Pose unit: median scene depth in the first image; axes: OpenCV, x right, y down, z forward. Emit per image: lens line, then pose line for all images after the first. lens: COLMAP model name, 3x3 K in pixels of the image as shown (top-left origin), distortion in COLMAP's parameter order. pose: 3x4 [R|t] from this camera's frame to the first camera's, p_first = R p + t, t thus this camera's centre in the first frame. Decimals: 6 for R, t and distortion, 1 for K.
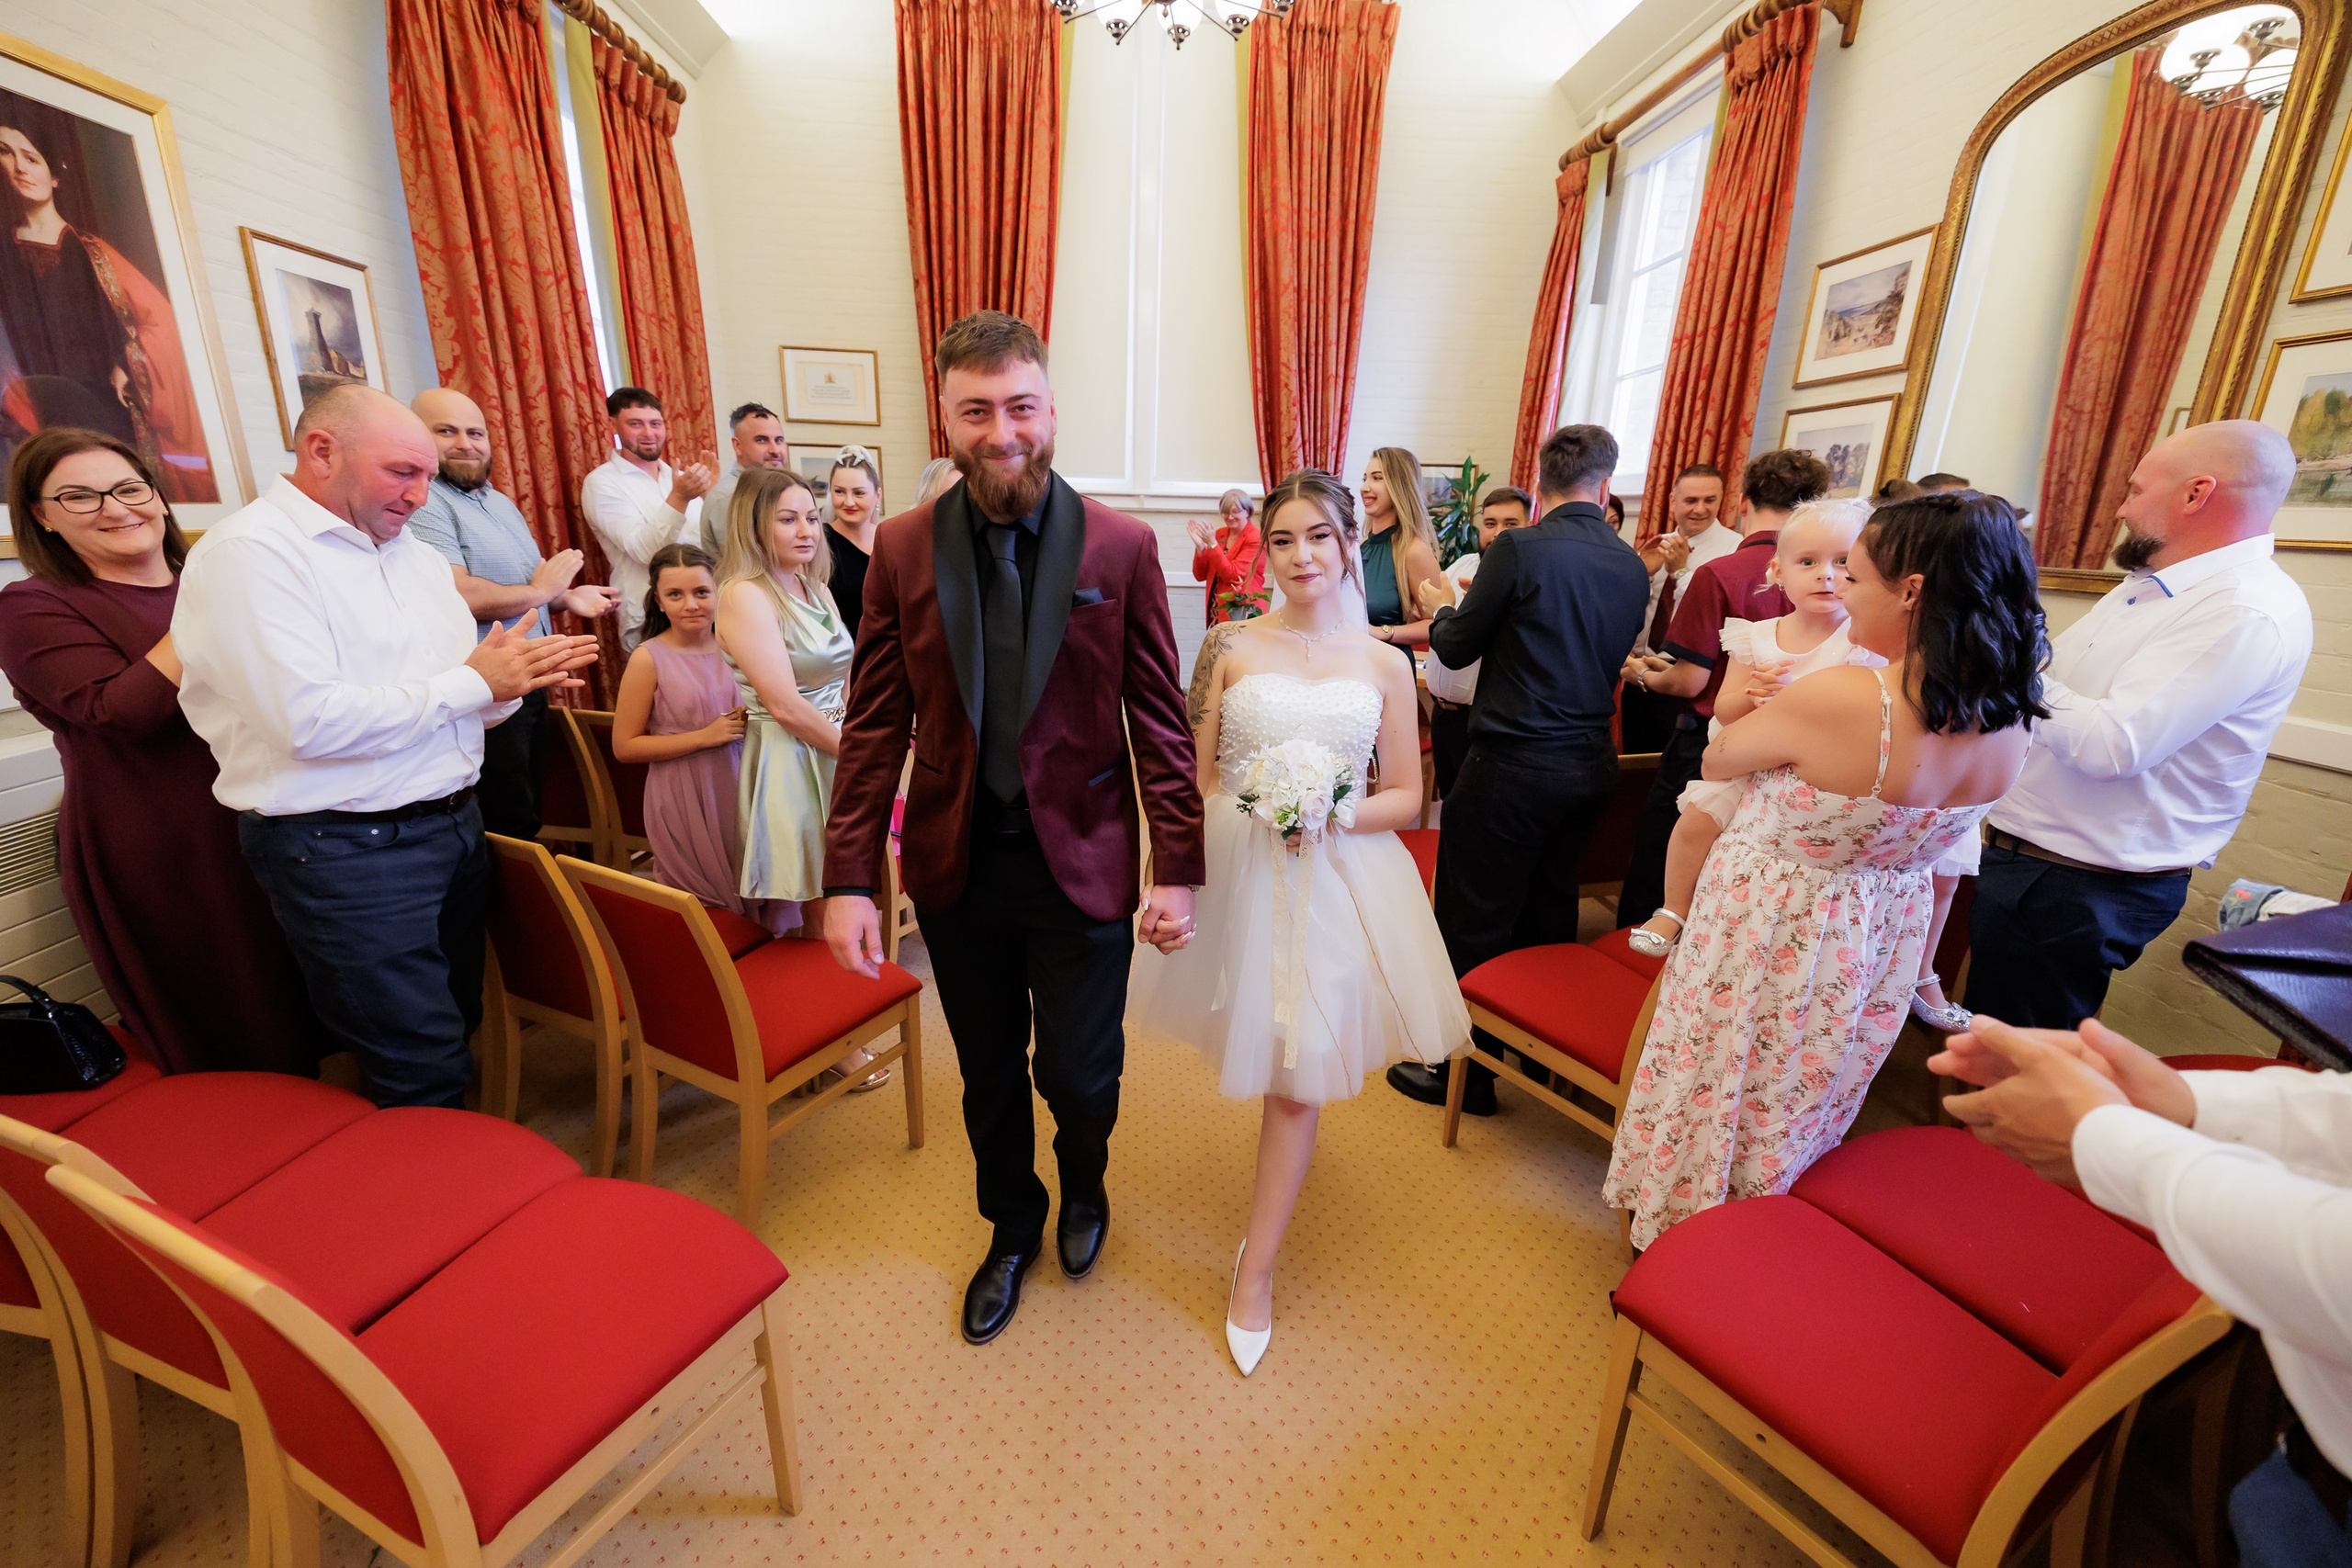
lens RADIAL K [[922.9, 0, 1173.8], [0, 922.9, 786.7], [0, 0, 1]] dist [-0.000372, -0.000174]
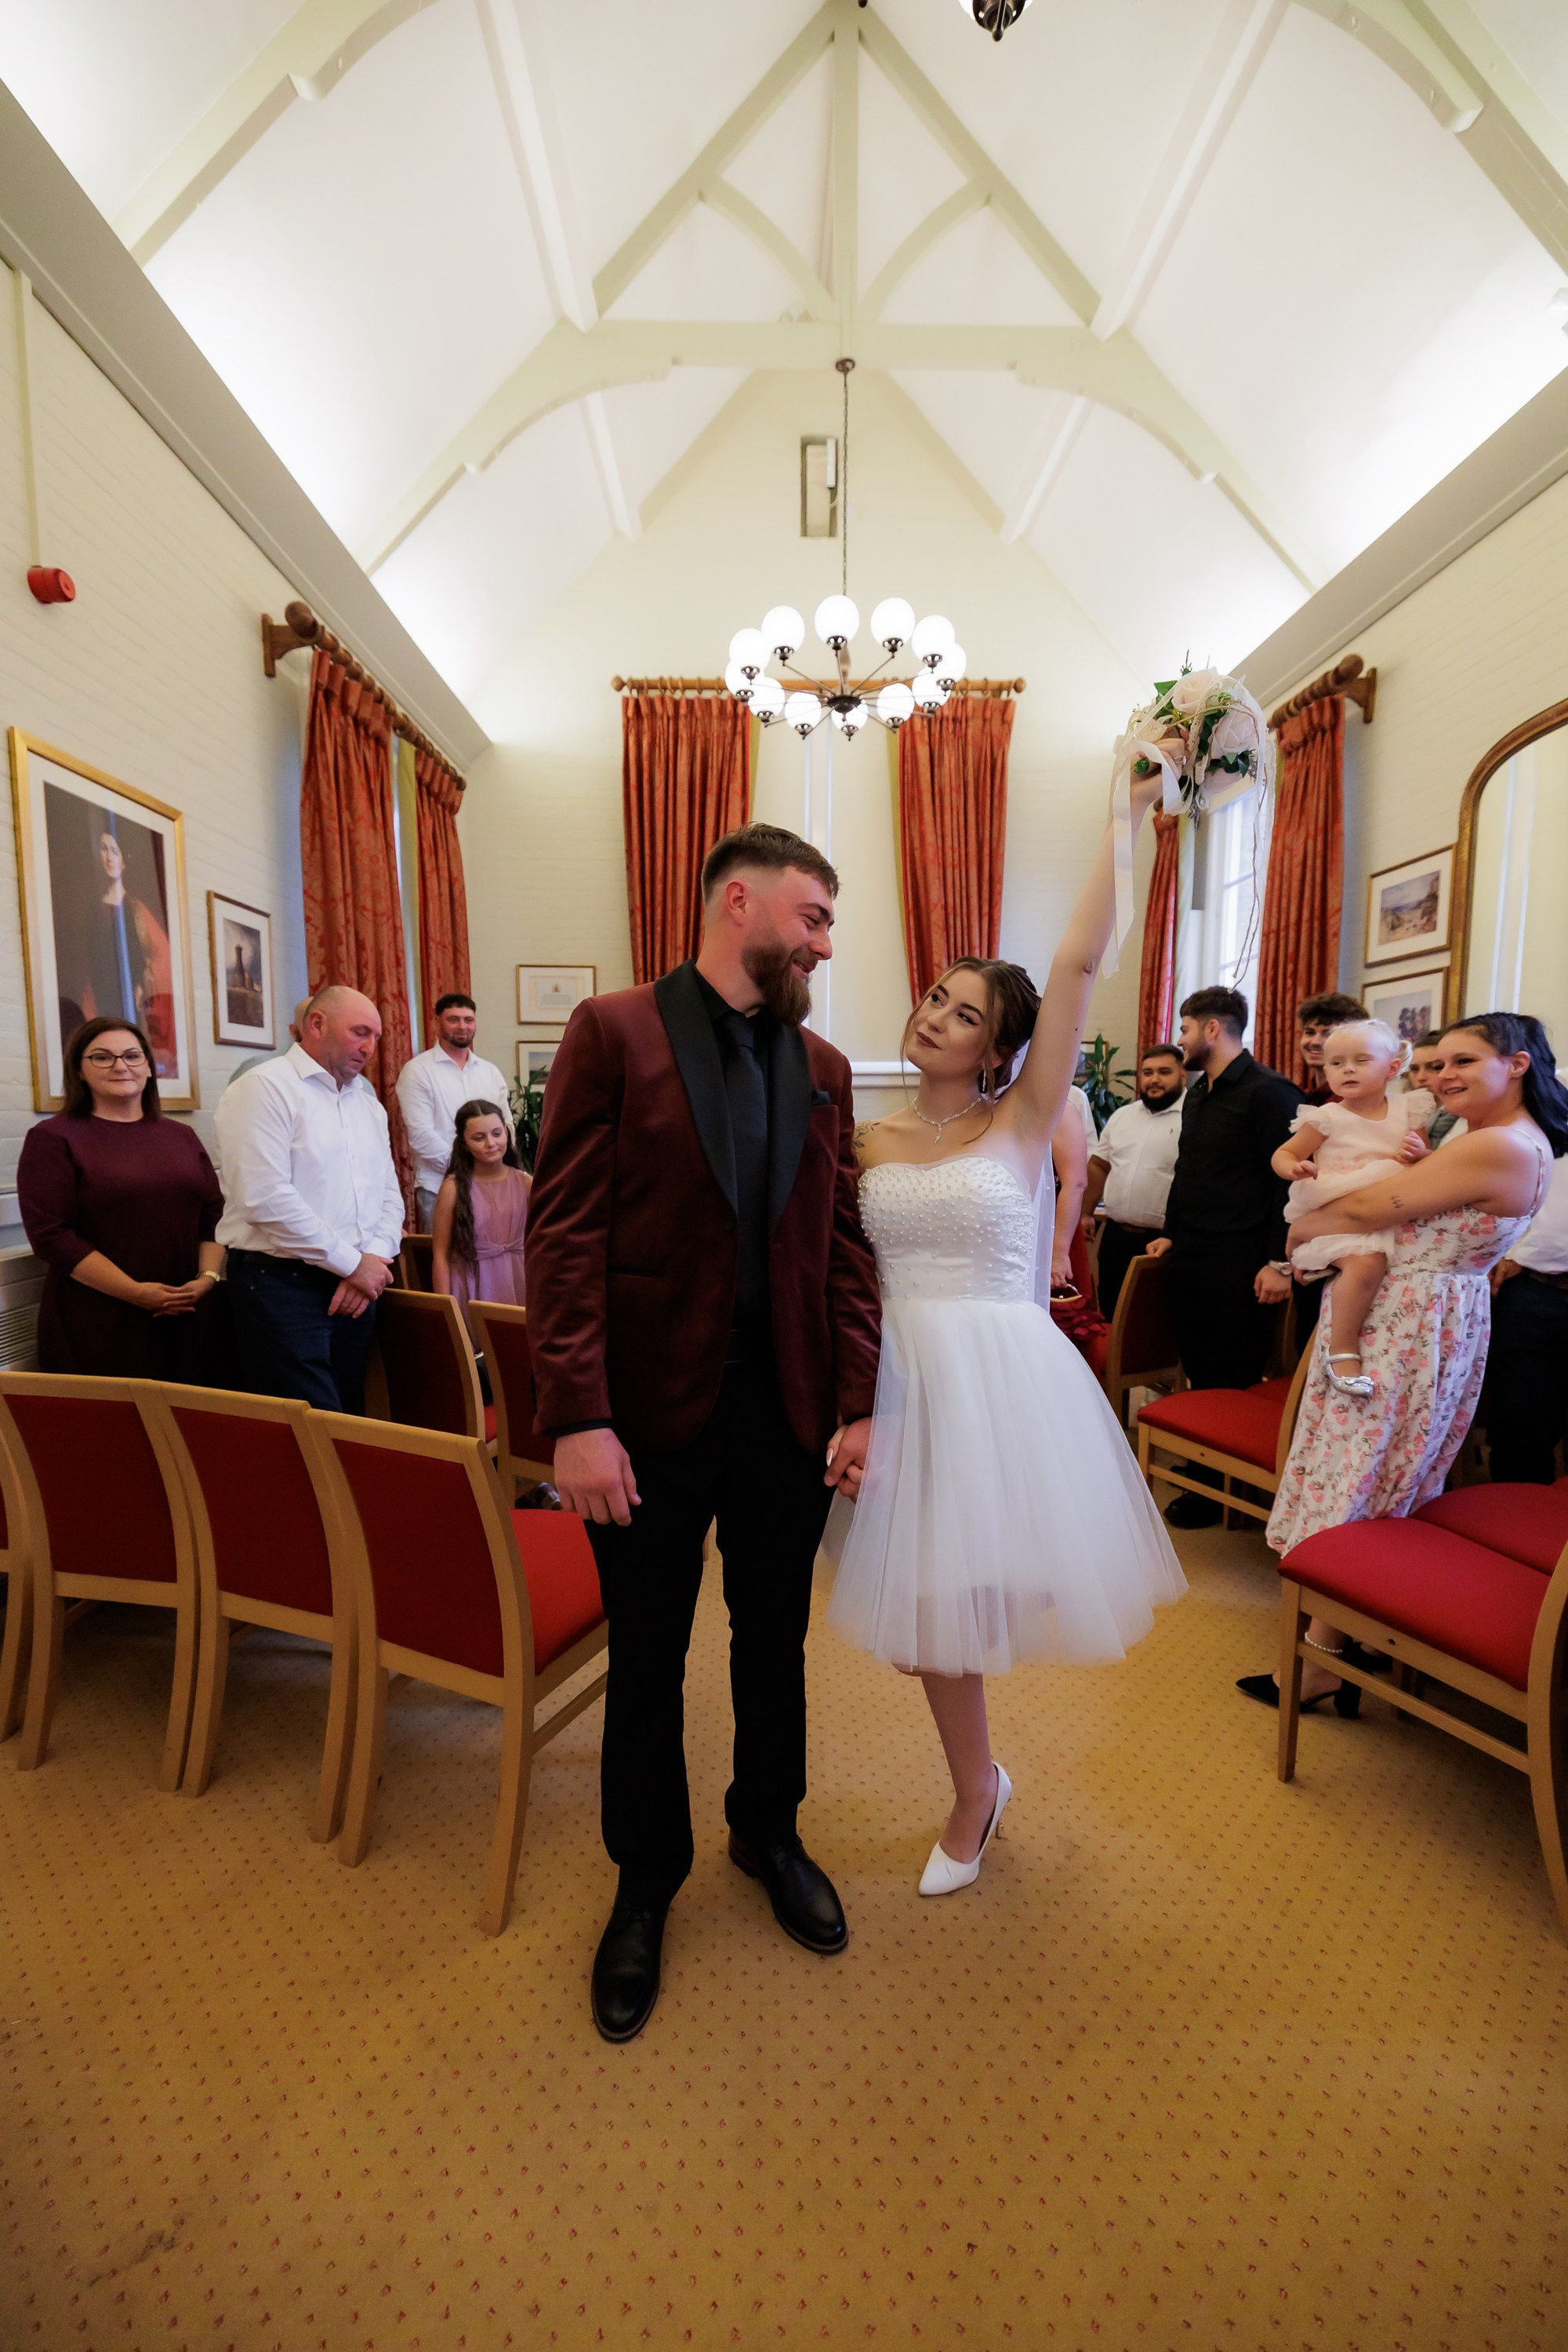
lens RADIAL K [[924.0, 0, 780.7], [0, 924.0, 1189.2], [0, 0, 1]] dist [0.001832, -0.000456]
pose [[0.999189, -0.023704, -0.032544, -0.070723], [0.016659, 0.979284, -0.201805, 0.089765], [0.036653, 0.201099, 0.978885, -0.168151]]
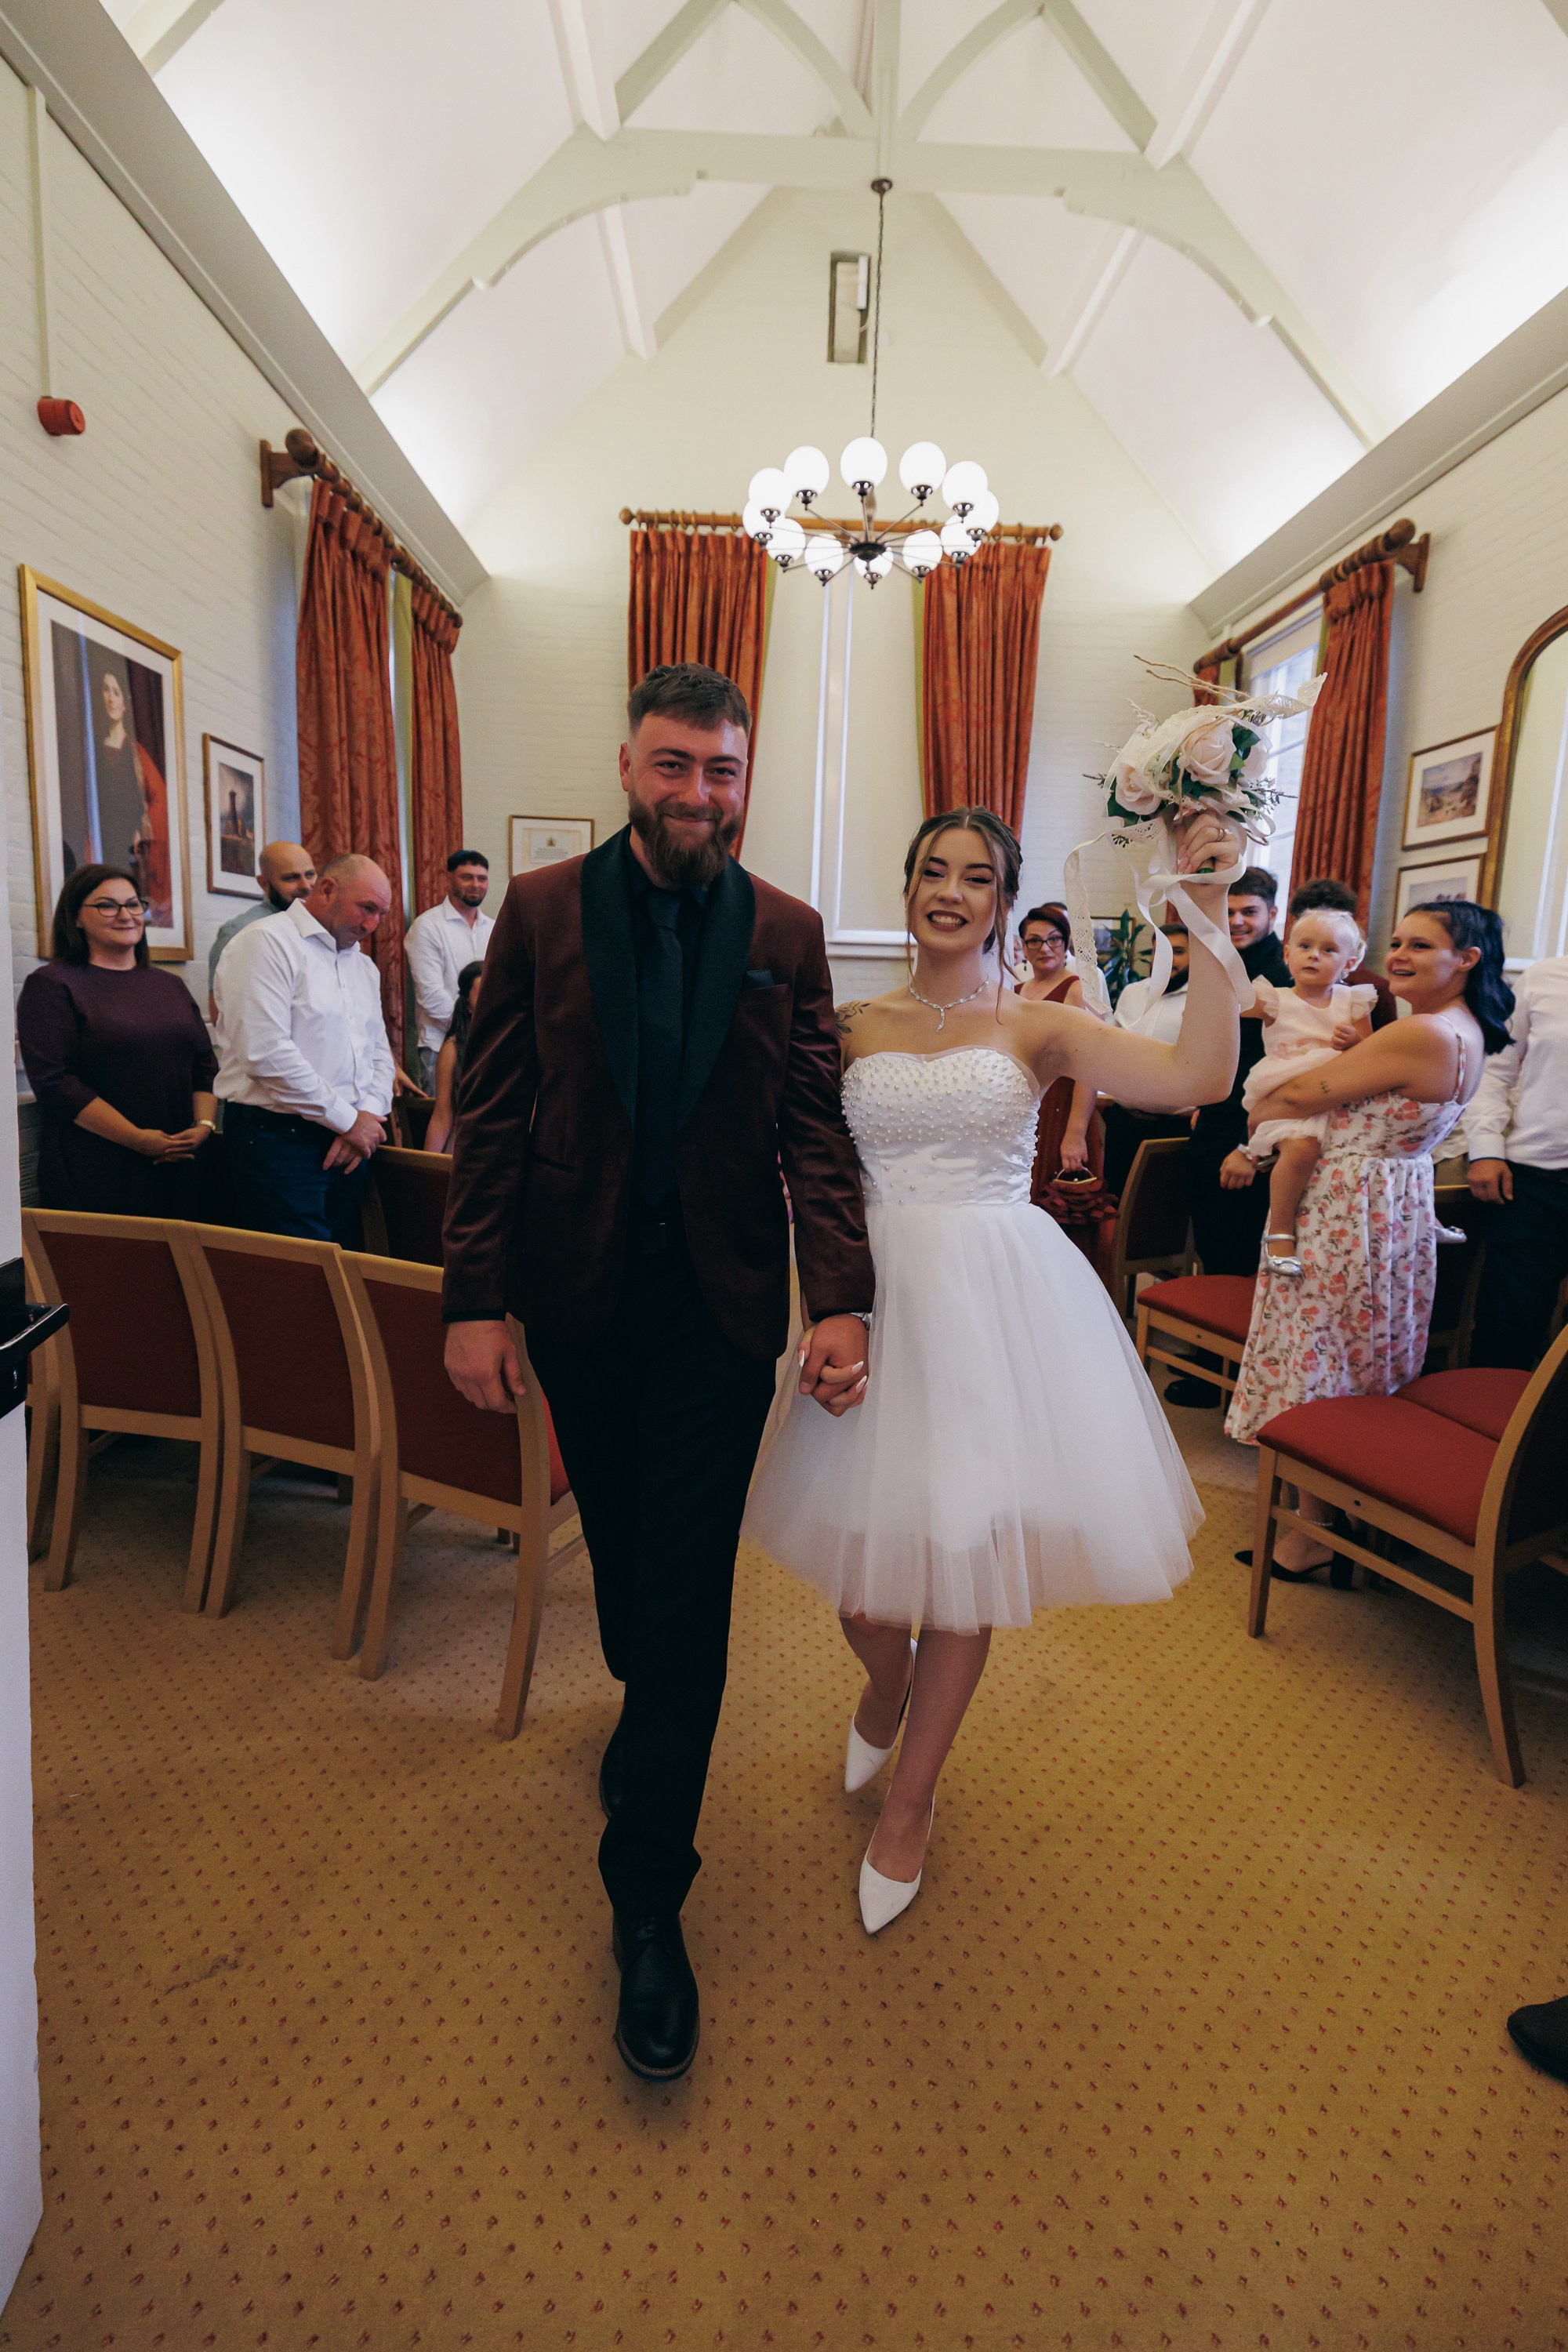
lens RADIAL K [[1009.5, 0, 780.0], [0, 1009.5, 1093.2], [0, 0, 1]] dist [-0.000488, 0.000115]
pose [[0.999474, 0.009312, -0.031051, -0.076388], [-0.014600, 0.984515, -0.174692, 0.105891], [0.028943, 0.175053, 0.984133, -0.226555]]
